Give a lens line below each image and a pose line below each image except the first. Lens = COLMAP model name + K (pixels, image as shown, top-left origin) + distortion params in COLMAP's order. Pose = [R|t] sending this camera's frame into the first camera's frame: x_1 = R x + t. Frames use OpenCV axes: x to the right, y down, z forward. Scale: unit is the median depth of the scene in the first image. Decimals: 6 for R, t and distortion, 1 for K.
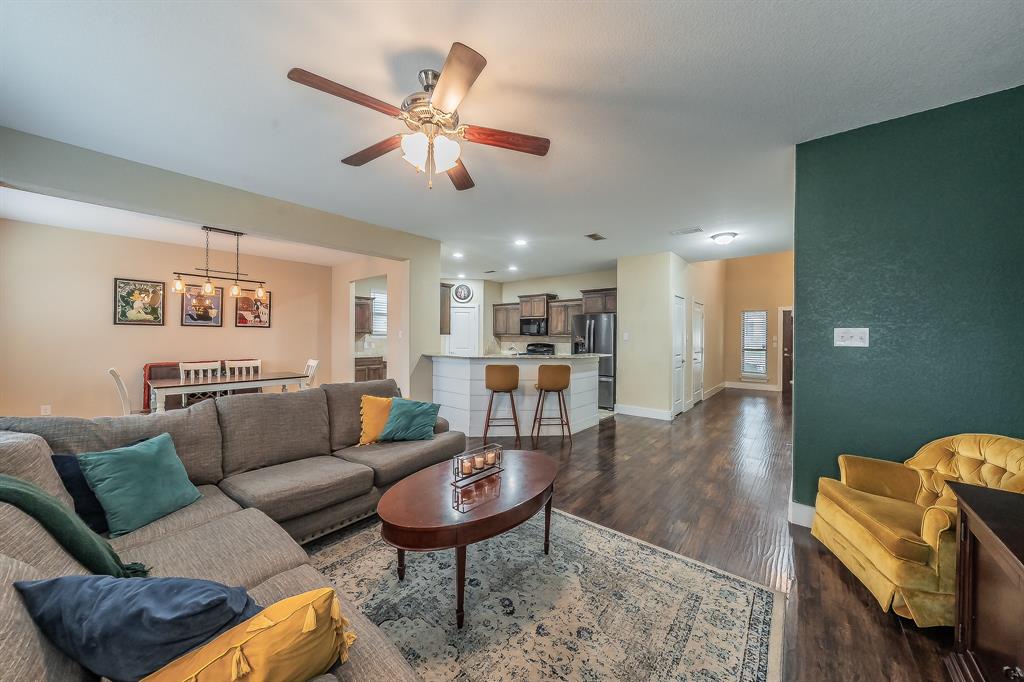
lens RADIAL K [[342.1, 0, 523.9], [0, 342.1, 336.7], [0, 0, 1]] dist [-0.016293, 0.000122]
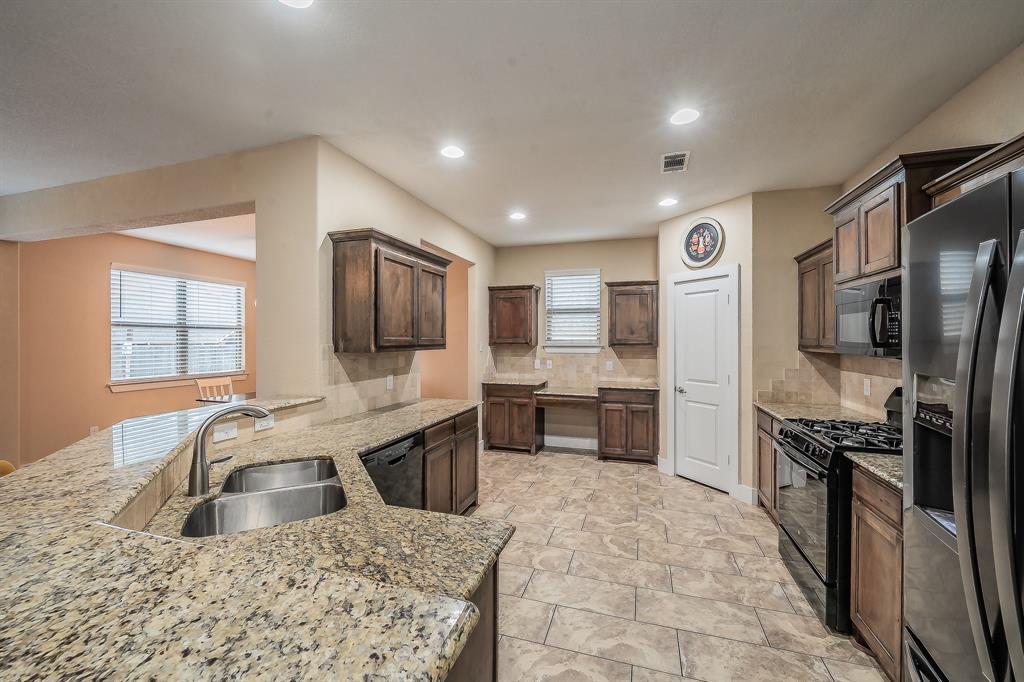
lens RADIAL K [[417.9, 0, 520.9], [0, 417.9, 338.4], [0, 0, 1]] dist [-0.003315, -0.000242]
pose [[0.358750, -0.008318, -0.933397, 0.335632], [0.000791, 0.999963, -0.008607, -0.021381], [0.933433, 0.002349, 0.358743, 1.058864]]
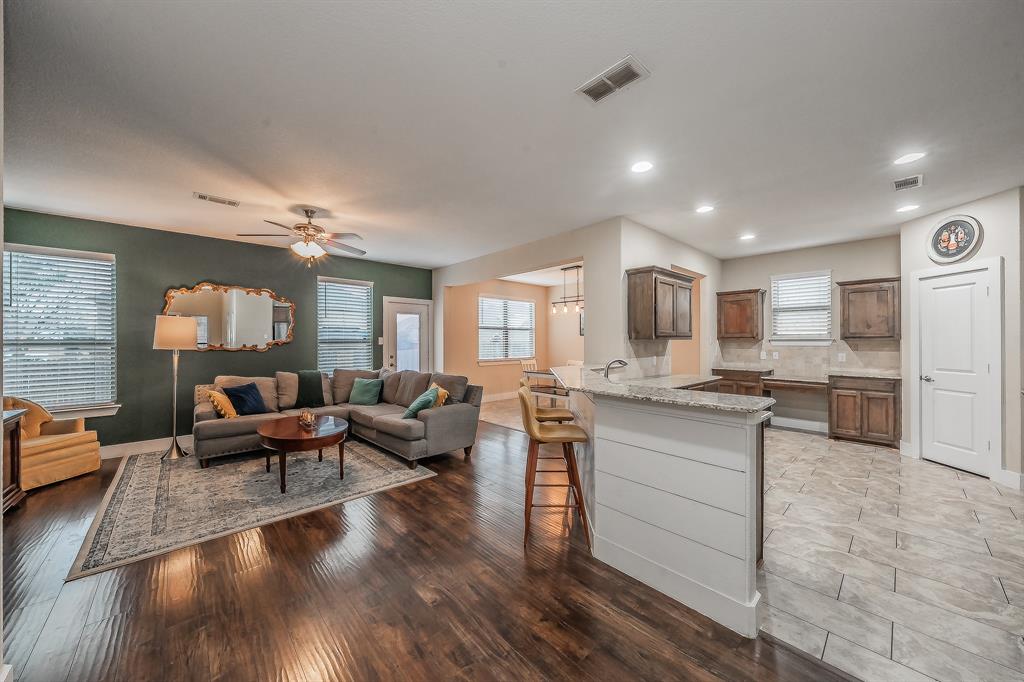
lens RADIAL K [[373.8, 0, 514.0], [0, 373.8, 339.7], [0, 0, 1]] dist [-0.001944, 0.000155]
pose [[-0.156516, -0.008606, -0.987638, 0.604638], [-0.001005, 0.999963, -0.008554, -0.000085], [0.987675, -0.000346, -0.156519, 0.904320]]
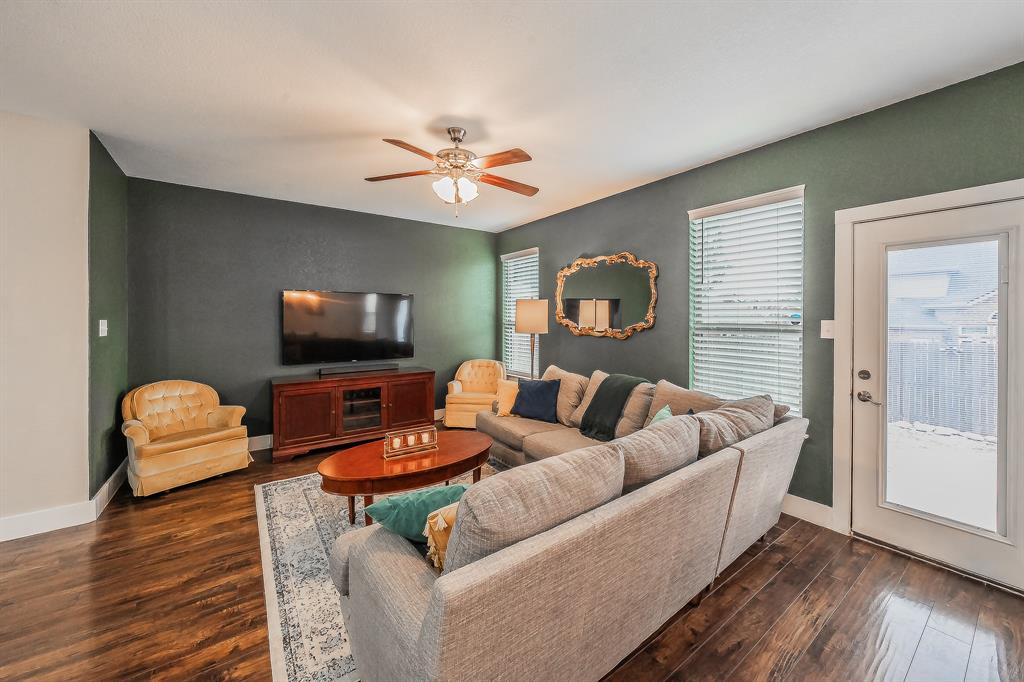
lens RADIAL K [[392.4, 0, 541.3], [0, 392.4, 321.6], [0, 0, 1]] dist [-0.000460, 0.000193]
pose [[-0.966434, -0.011314, 0.256664, -0.350687], [-0.009037, 0.999909, 0.010051, -0.018686], [-0.256754, 0.007394, -0.966448, 0.850952]]
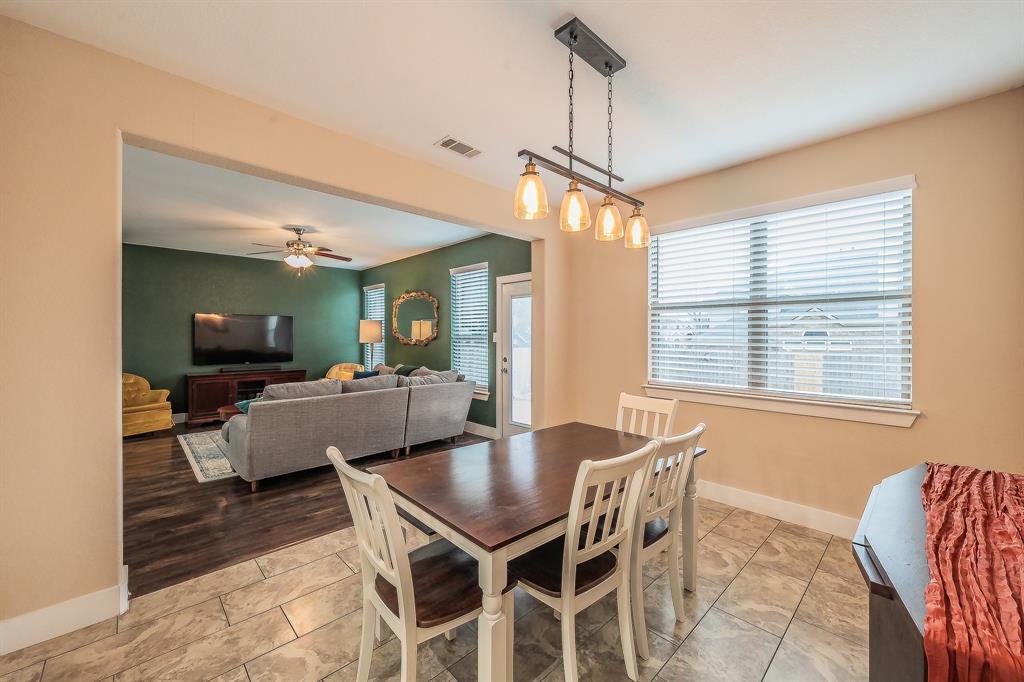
lens RADIAL K [[409.8, 0, 513.3], [0, 409.8, 337.1], [0, 0, 1]] dist [-0.000506, 0.000050]
pose [[-0.986263, -0.007162, 0.165027, -0.802090], [-0.006417, 0.999967, 0.005050, -0.013108], [-0.165057, 0.003921, -0.986276, 1.286204]]
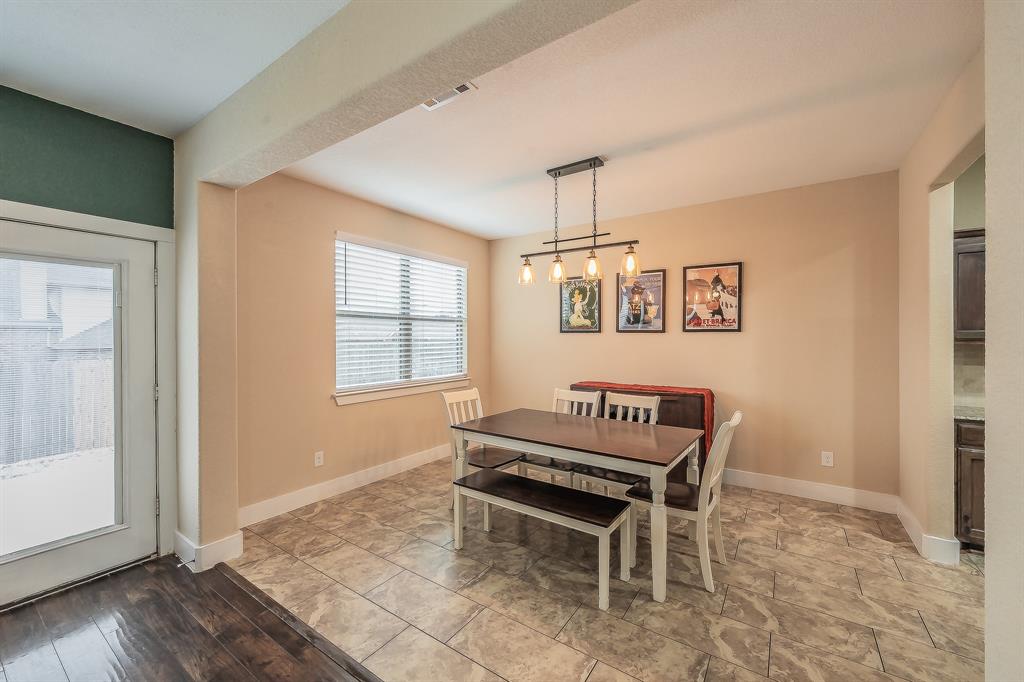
lens RADIAL K [[403.3, 0, 515.5], [0, 403.3, 334.4], [0, 0, 1]] dist [-0.000549, -0.000111]
pose [[0.060376, -0.012075, -0.998103, -0.197875], [-0.000012, 0.999927, -0.012098, -0.019238], [0.998176, 0.000742, 0.060371, 0.782065]]
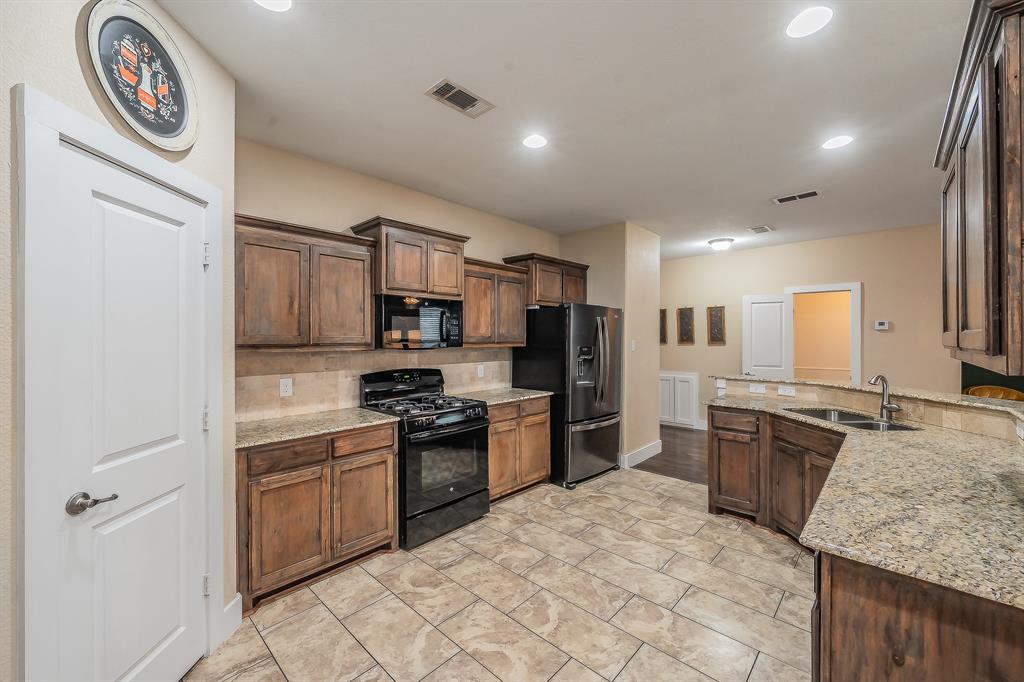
lens RADIAL K [[409.8, 0, 513.3], [0, 409.8, 337.1], [0, 0, 1]] dist [-0.000506, 0.000050]
pose [[0.093007, -0.004827, 0.995654, -0.583774], [0.003470, 0.999984, 0.004524, -0.025952], [-0.995659, 0.003034, 0.093023, 1.384929]]
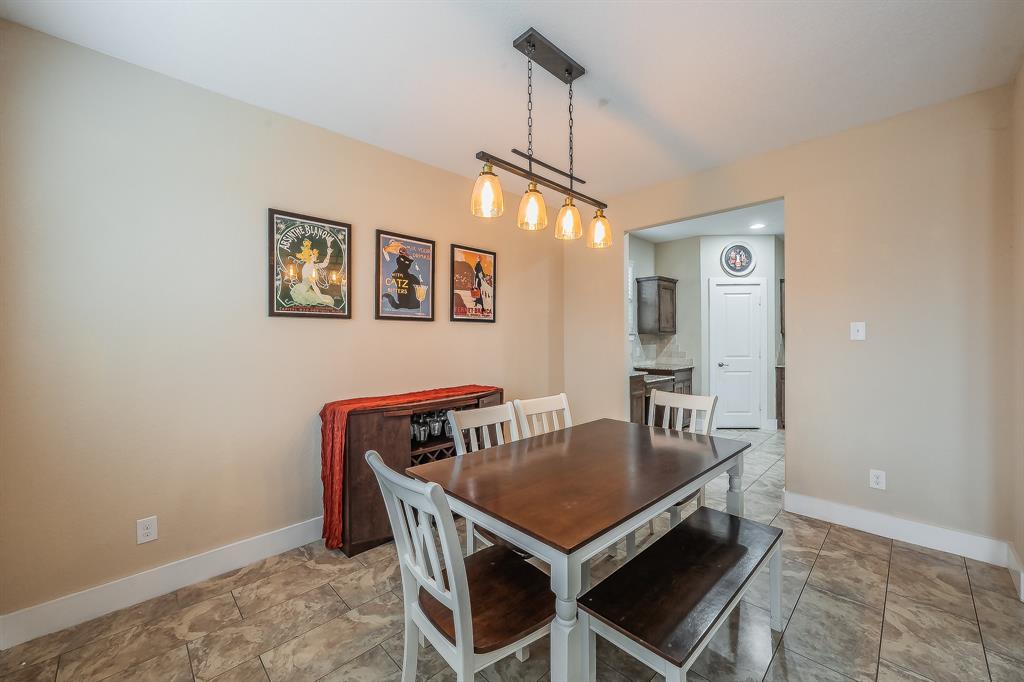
lens RADIAL K [[399.1, 0, 508.1], [0, 399.1, 338.9], [0, 0, 1]] dist [-0.002309, -0.000238]
pose [[0.987168, -0.008573, -0.159454, -0.795989], [0.009710, 0.999933, 0.006354, -0.006971], [0.159389, -0.007821, 0.987185, 0.509568]]
